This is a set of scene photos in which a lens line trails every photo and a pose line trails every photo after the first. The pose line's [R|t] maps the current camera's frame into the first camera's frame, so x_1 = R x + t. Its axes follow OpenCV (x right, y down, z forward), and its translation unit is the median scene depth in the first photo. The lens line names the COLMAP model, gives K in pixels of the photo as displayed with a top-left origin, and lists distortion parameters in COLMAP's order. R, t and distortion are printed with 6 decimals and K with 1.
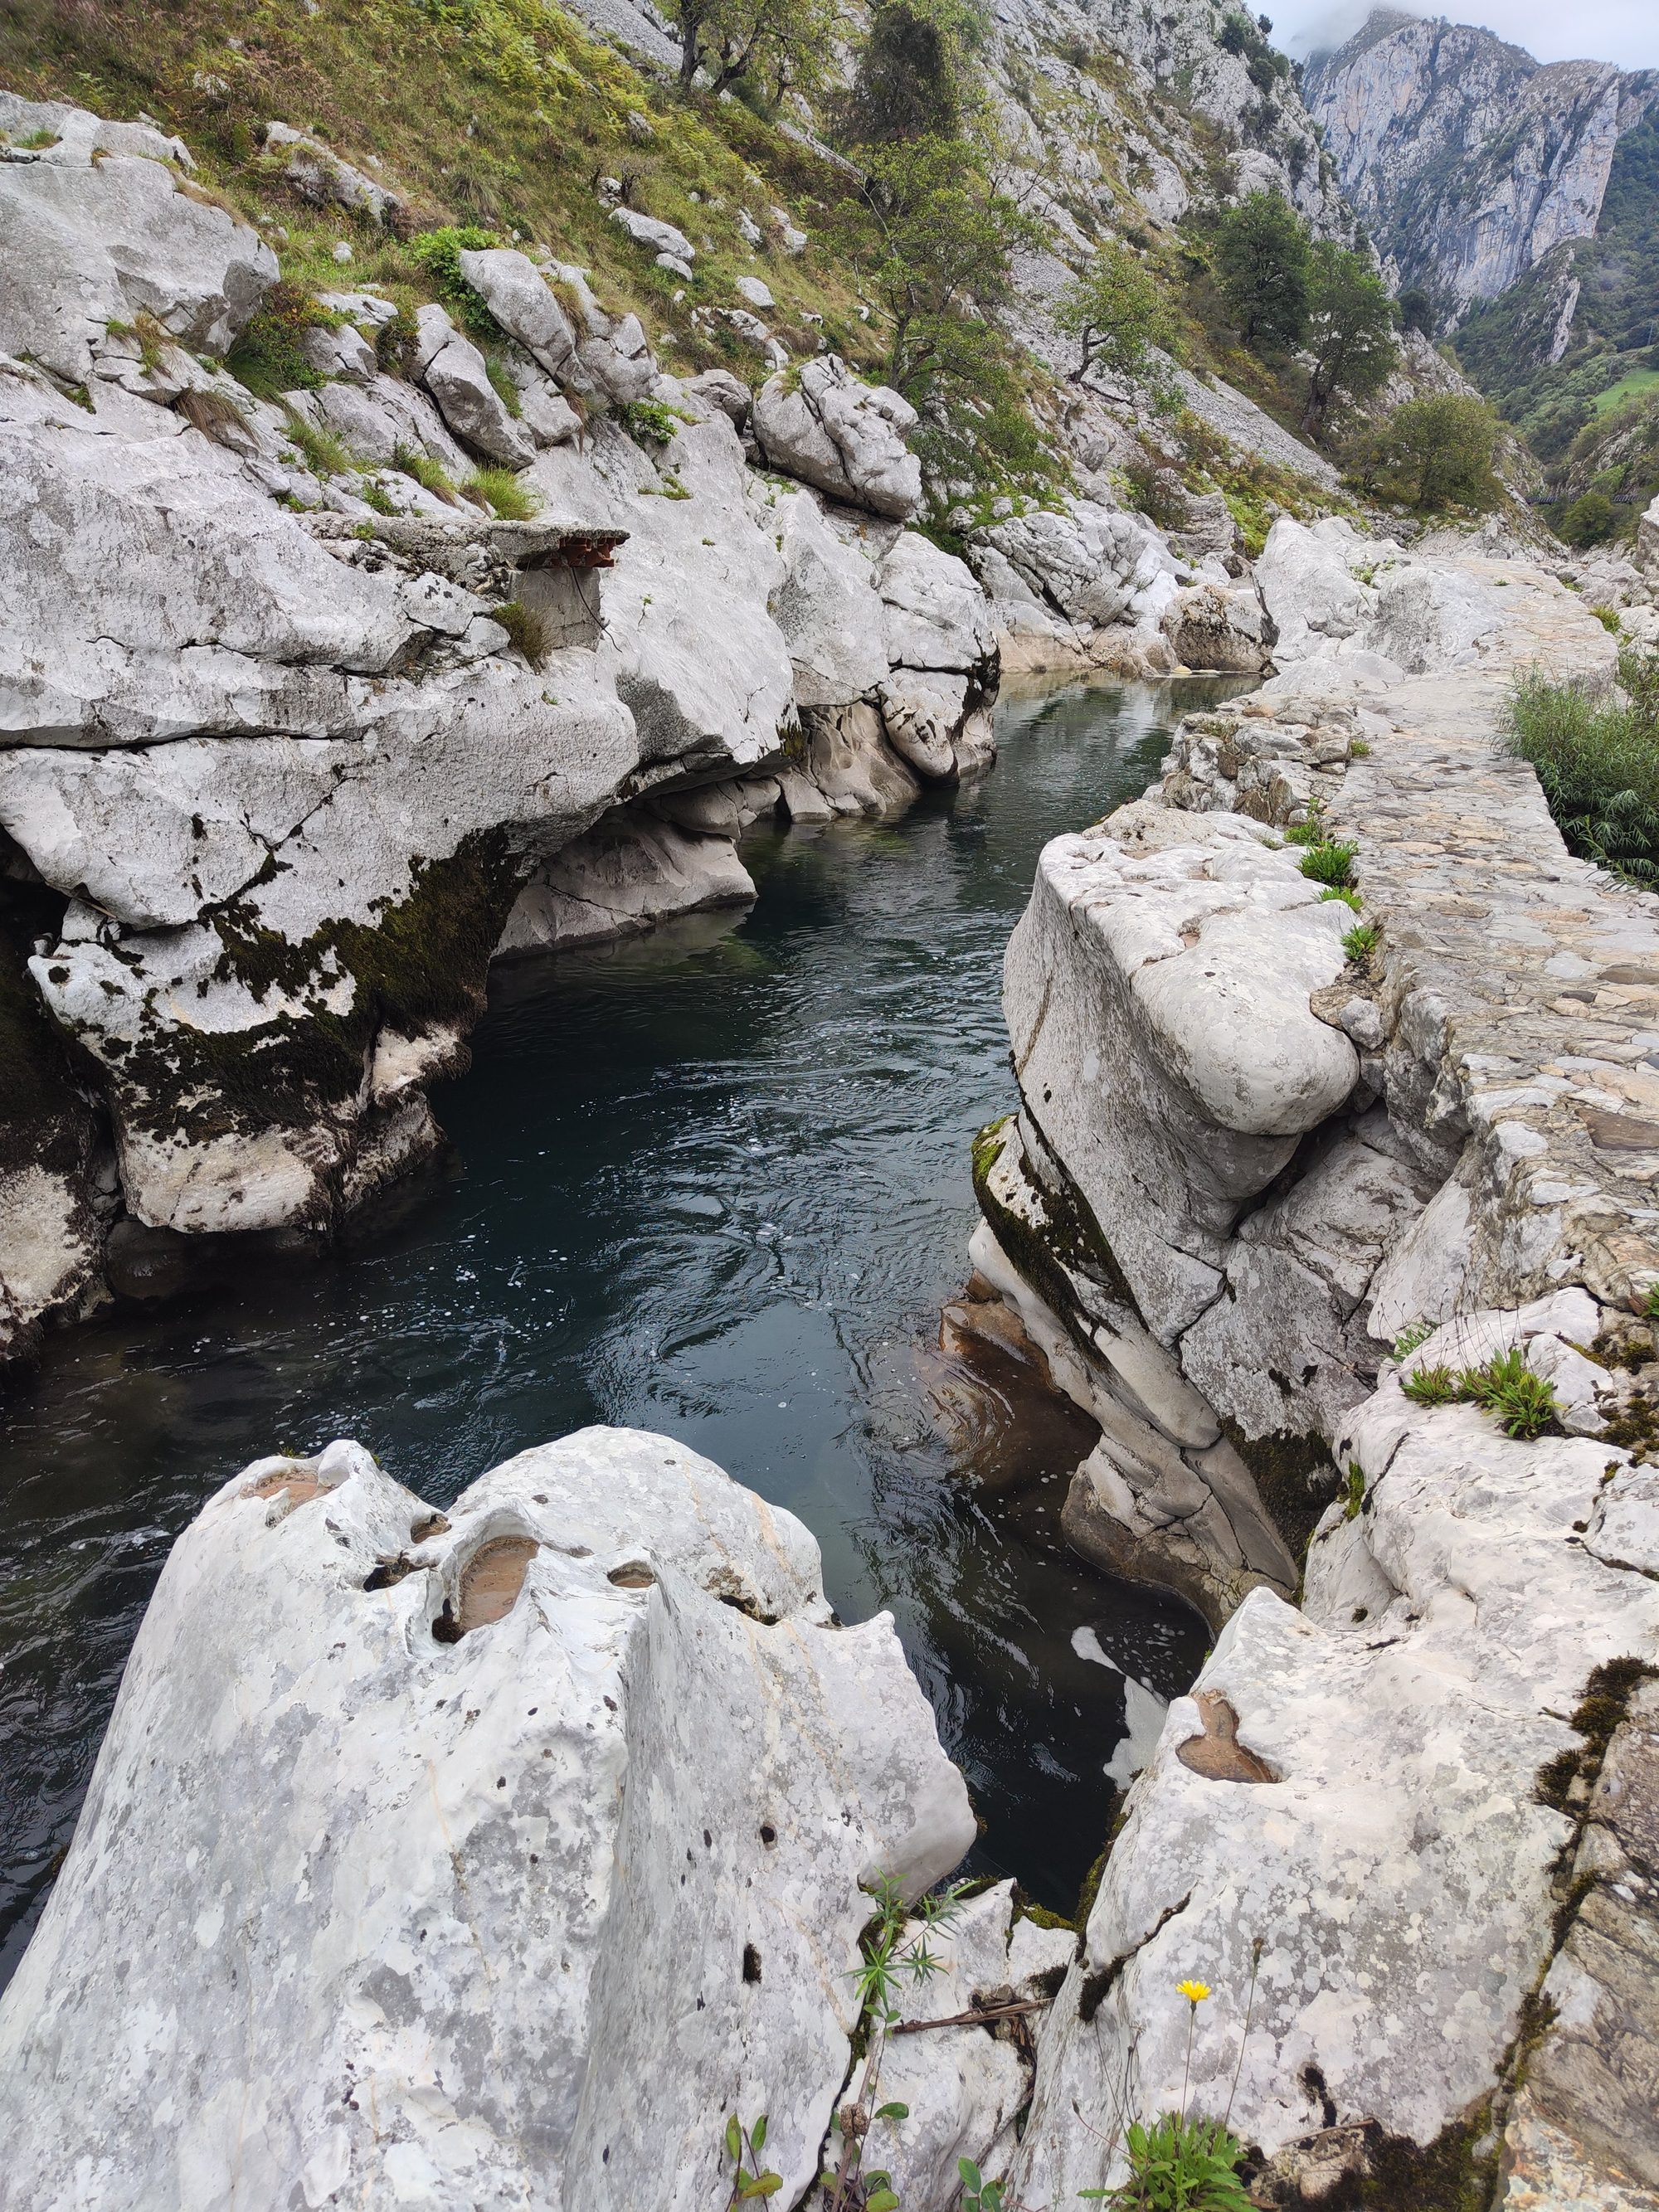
lens RADIAL K [[1515.3, 0, 834.9], [0, 1515.3, 1087.6], [0, 0, 1]] dist [0.028575, -0.021680]
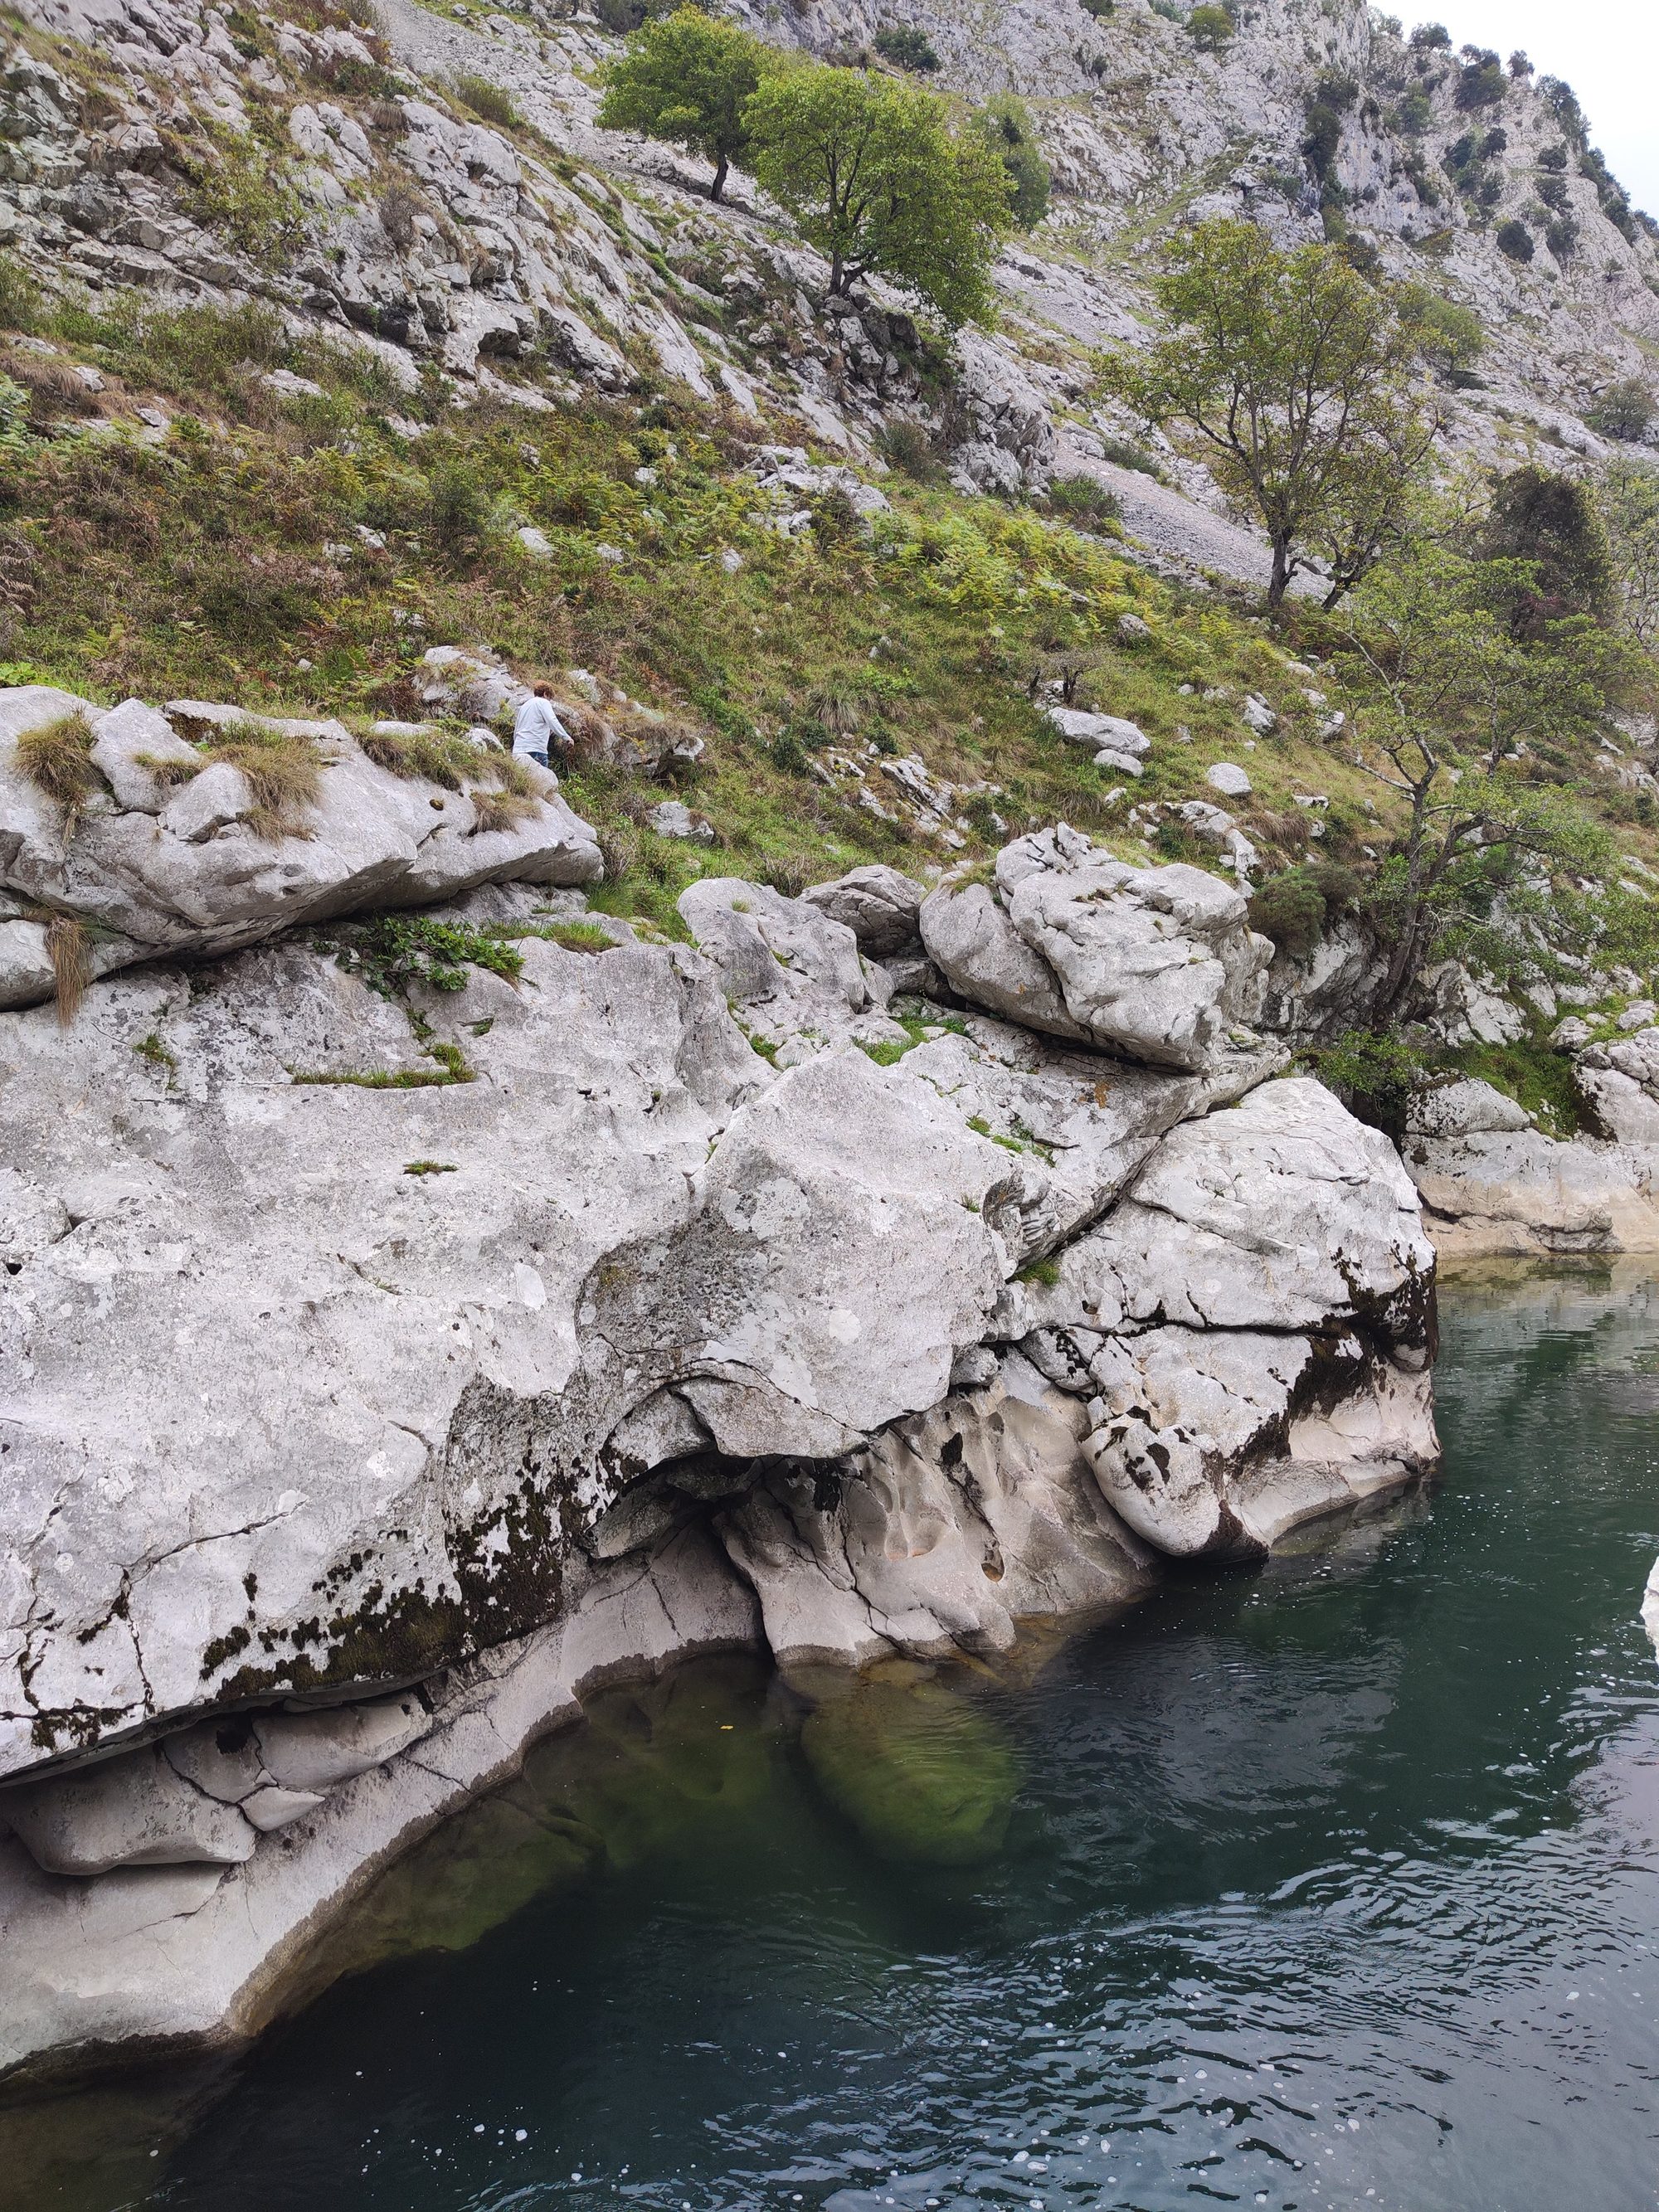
lens RADIAL K [[1515.3, 0, 874.2], [0, 1515.3, 1124.2], [0, 0, 1]] dist [0.028575, -0.021680]
pose [[0.892869, -0.021572, -0.449800, 0.036244], [-0.112150, 0.956727, -0.268505, -0.034210], [0.436128, 0.290185, 0.851813, 0.085411]]
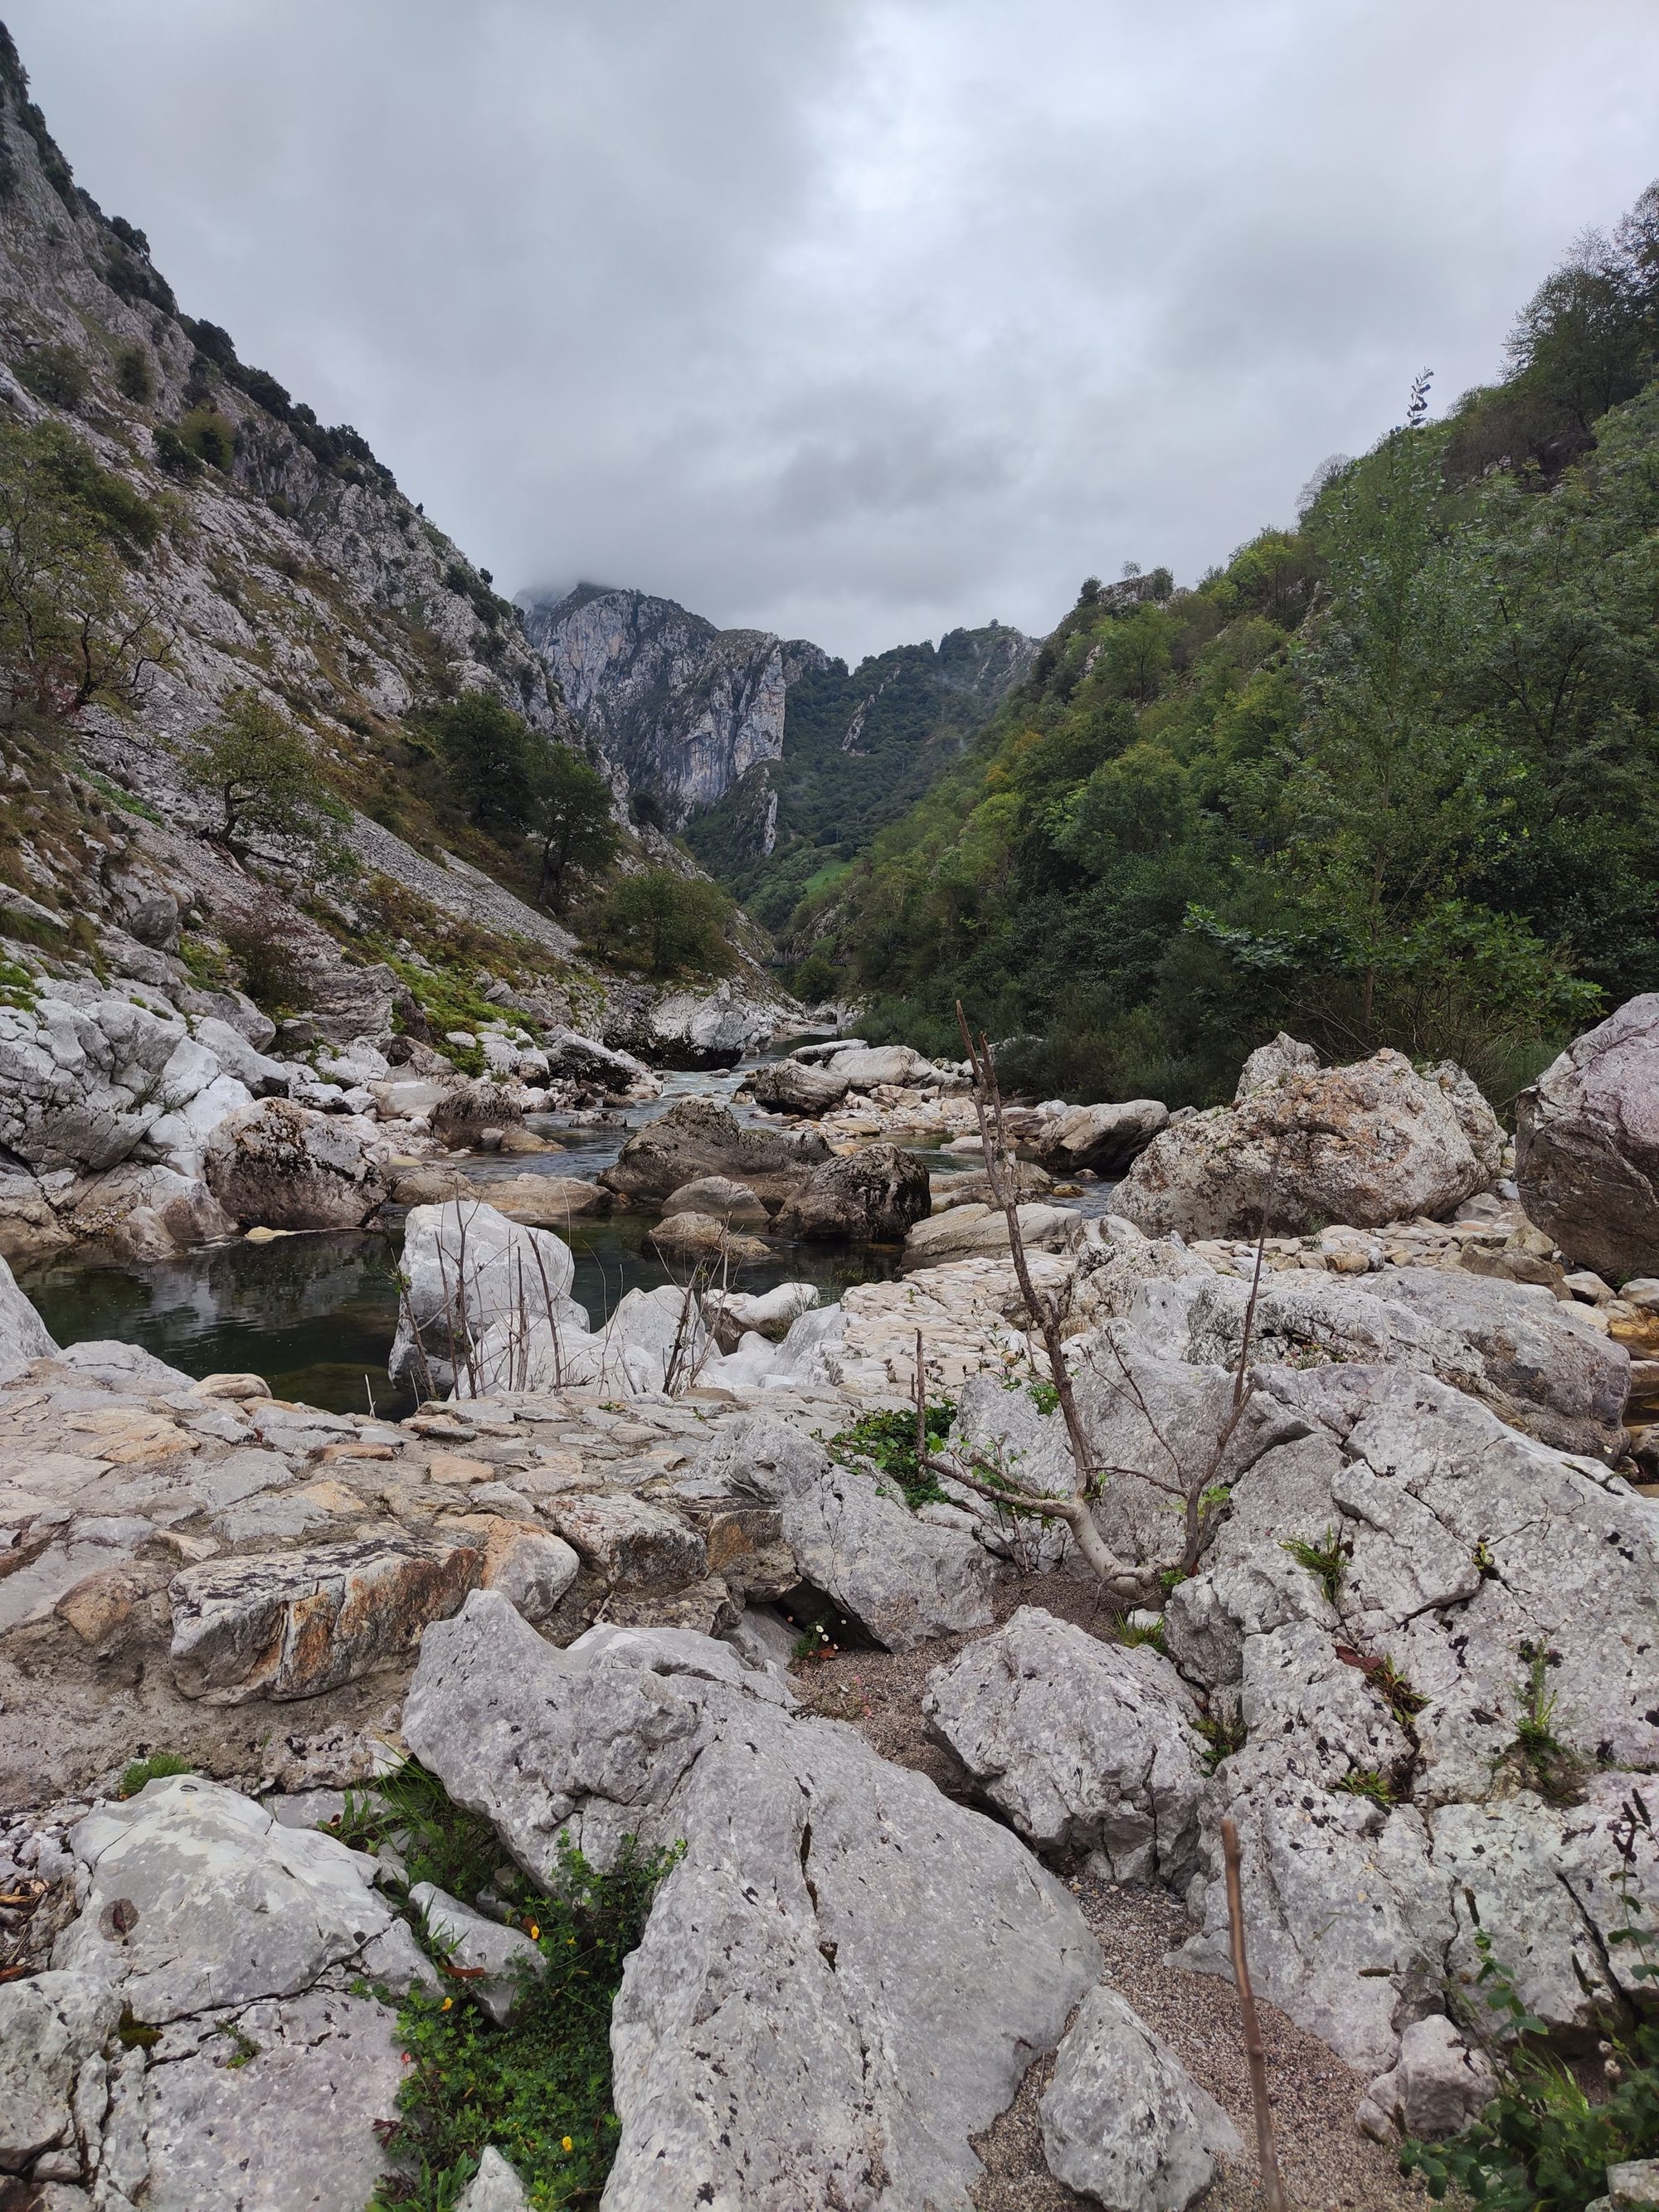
lens RADIAL K [[1515.3, 0, 810.3], [0, 1515.3, 1095.0], [0, 0, 1]] dist [0.028575, -0.021680]
pose [[0.909380, -0.048651, 0.413111, 0.061039], [0.162083, 0.956084, -0.244197, -0.044663], [-0.383088, 0.289026, 0.877330, 0.111308]]
